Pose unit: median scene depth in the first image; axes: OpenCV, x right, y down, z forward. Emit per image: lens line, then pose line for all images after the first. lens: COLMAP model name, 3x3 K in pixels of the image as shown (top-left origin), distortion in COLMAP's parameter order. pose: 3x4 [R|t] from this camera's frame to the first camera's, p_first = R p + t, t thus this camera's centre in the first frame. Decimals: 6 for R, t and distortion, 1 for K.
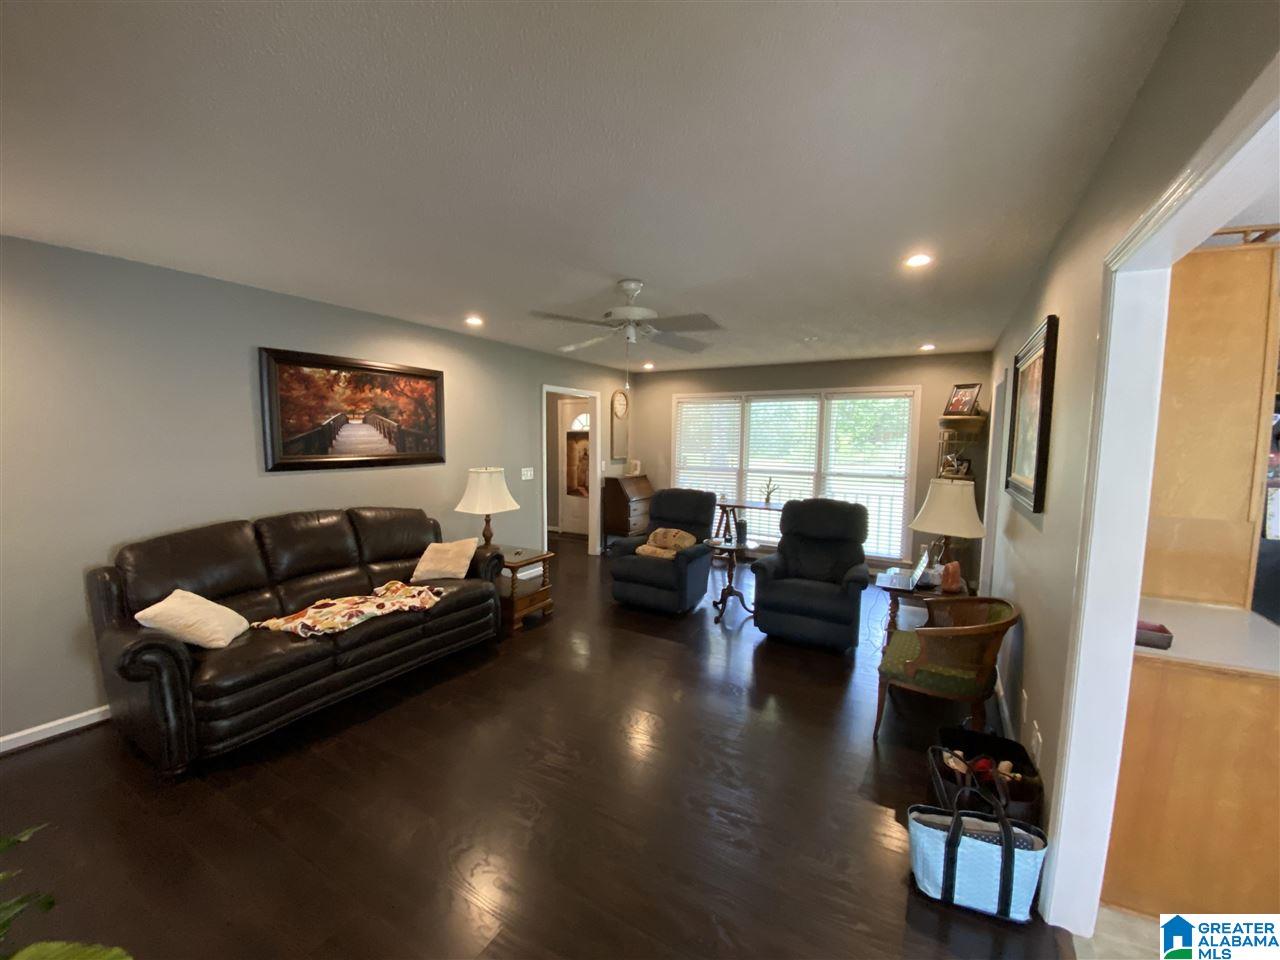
lens RADIAL K [[514.0, 0, 638.0], [0, 514.0, 485.5], [0, 0, 1]] dist [0.014449, -0.017643]
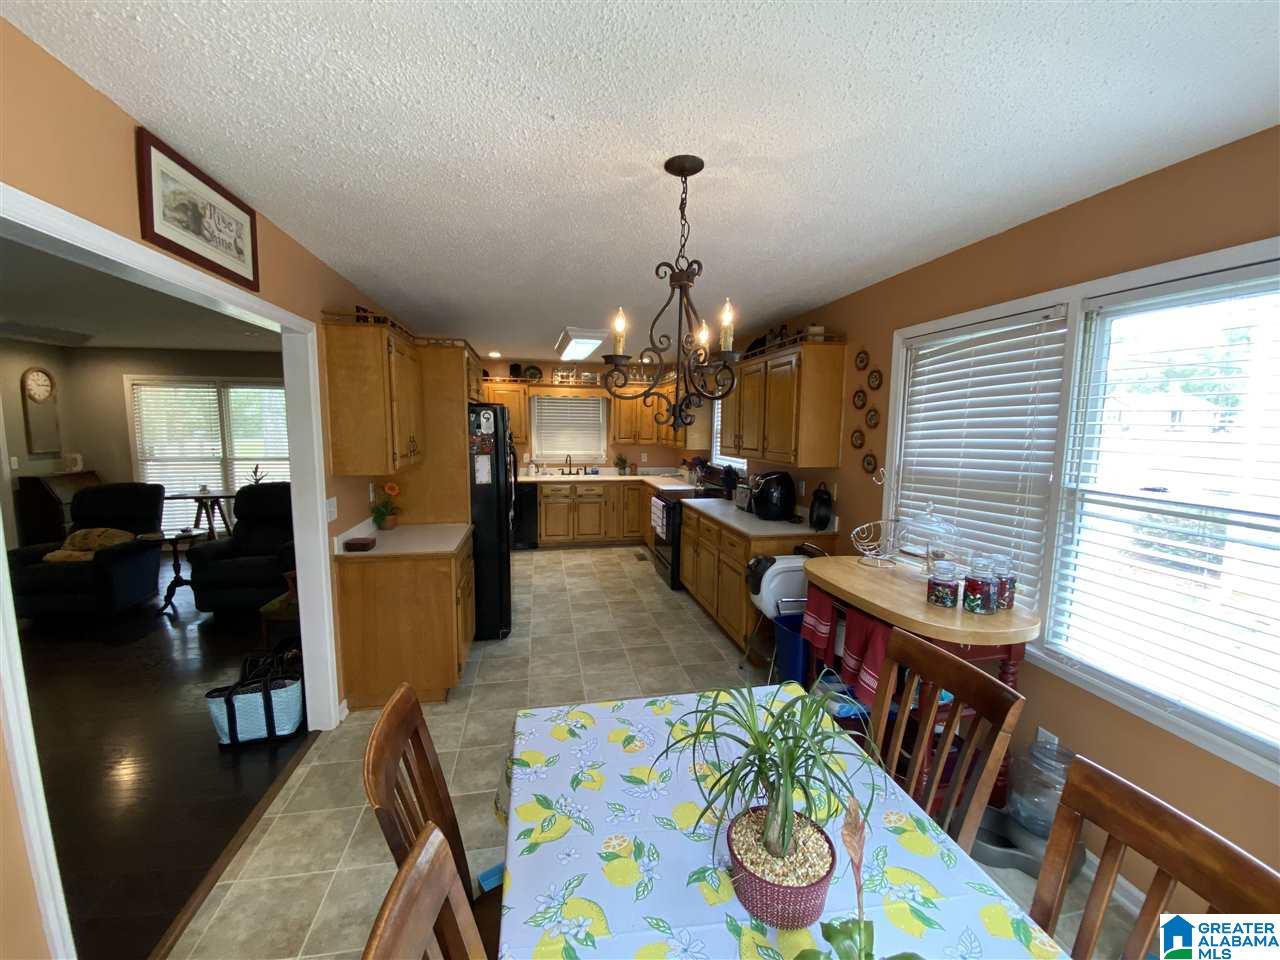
lens RADIAL K [[514.0, 0, 638.0], [0, 514.0, 485.5], [0, 0, 1]] dist [0.014449, -0.017643]
pose [[0.745850, -0.083623, 0.660844, 0.146877], [0.062365, 0.996497, 0.055709, 0.014538], [-0.663188, -0.000337, 0.748453, -0.239790]]
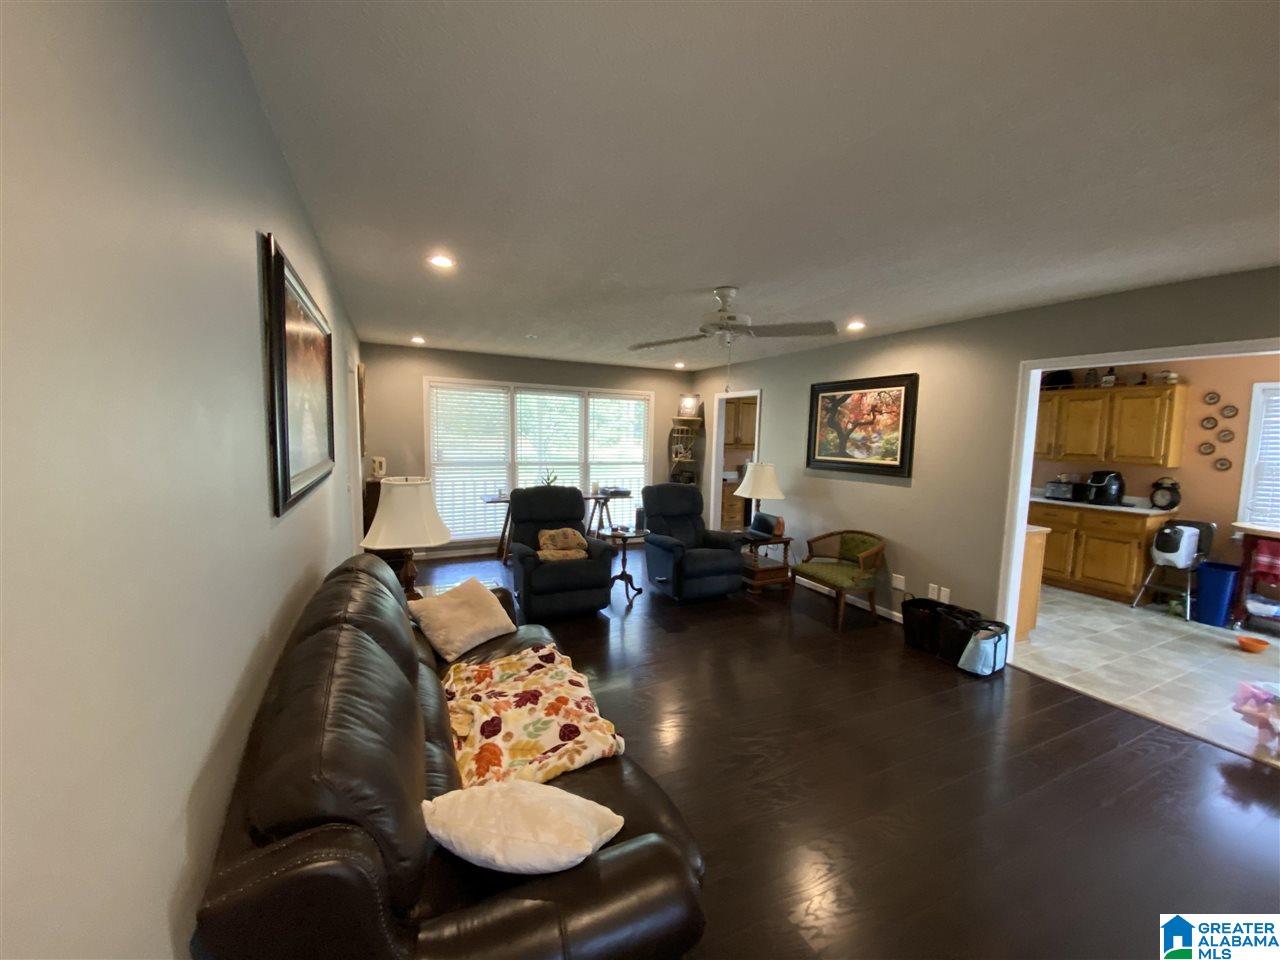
lens RADIAL K [[514.0, 0, 638.0], [0, 514.0, 485.5], [0, 0, 1]] dist [0.014449, -0.017643]
pose [[0.575055, -0.079854, 0.814208, -0.495215], [0.060493, 0.996651, 0.055023, -0.028970], [-0.815875, 0.017612, 0.577960, 0.262360]]
